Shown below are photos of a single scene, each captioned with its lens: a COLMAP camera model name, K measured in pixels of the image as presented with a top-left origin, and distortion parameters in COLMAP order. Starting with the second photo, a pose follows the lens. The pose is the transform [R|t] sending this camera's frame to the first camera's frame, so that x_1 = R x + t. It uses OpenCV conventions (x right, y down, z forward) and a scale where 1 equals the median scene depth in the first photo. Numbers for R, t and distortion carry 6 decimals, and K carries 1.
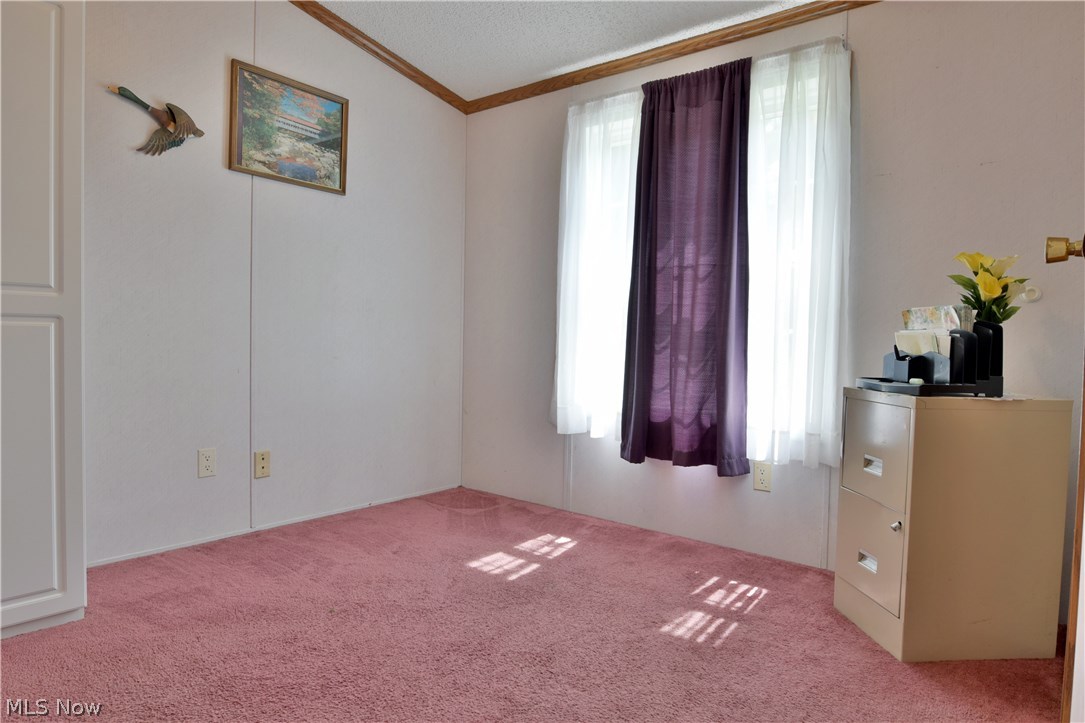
lens RADIAL K [[661.9, 0, 542.5], [0, 661.9, 361.5], [0, 0, 1]] dist [-0.008882, -0.008607]
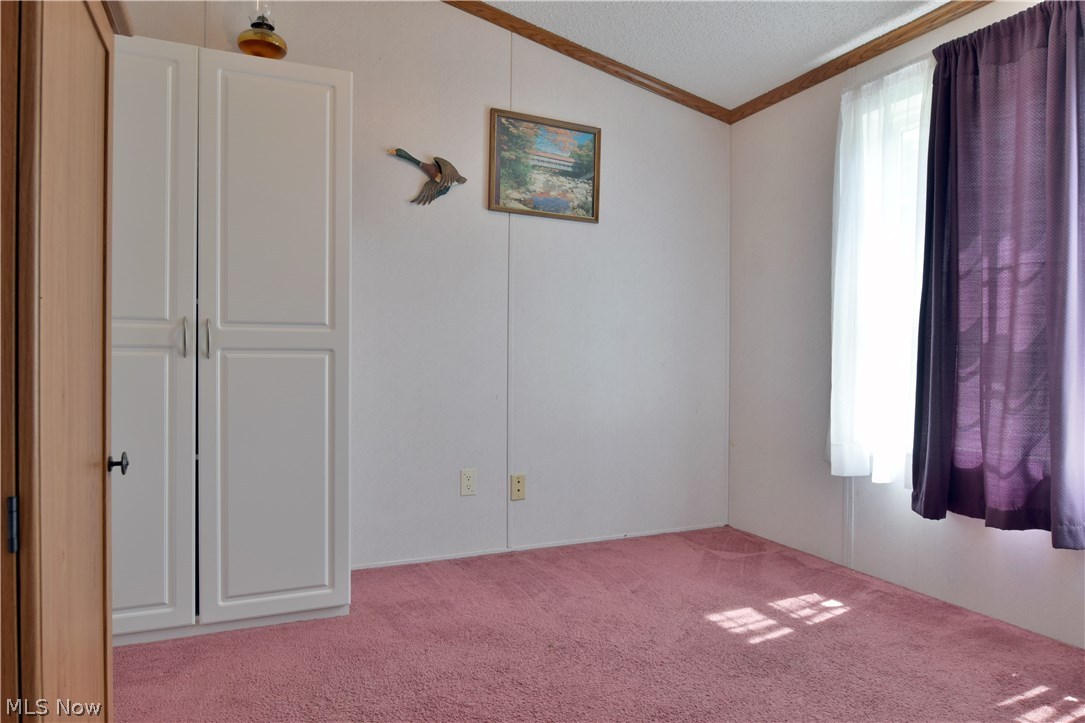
lens RADIAL K [[661.9, 0, 542.5], [0, 661.9, 361.5], [0, 0, 1]] dist [-0.008882, -0.008607]
pose [[0.893241, -0.012787, -0.449397, 0.083309], [-0.004820, 0.999266, -0.038013, -0.002872], [0.449553, 0.036121, 0.892523, 0.079981]]
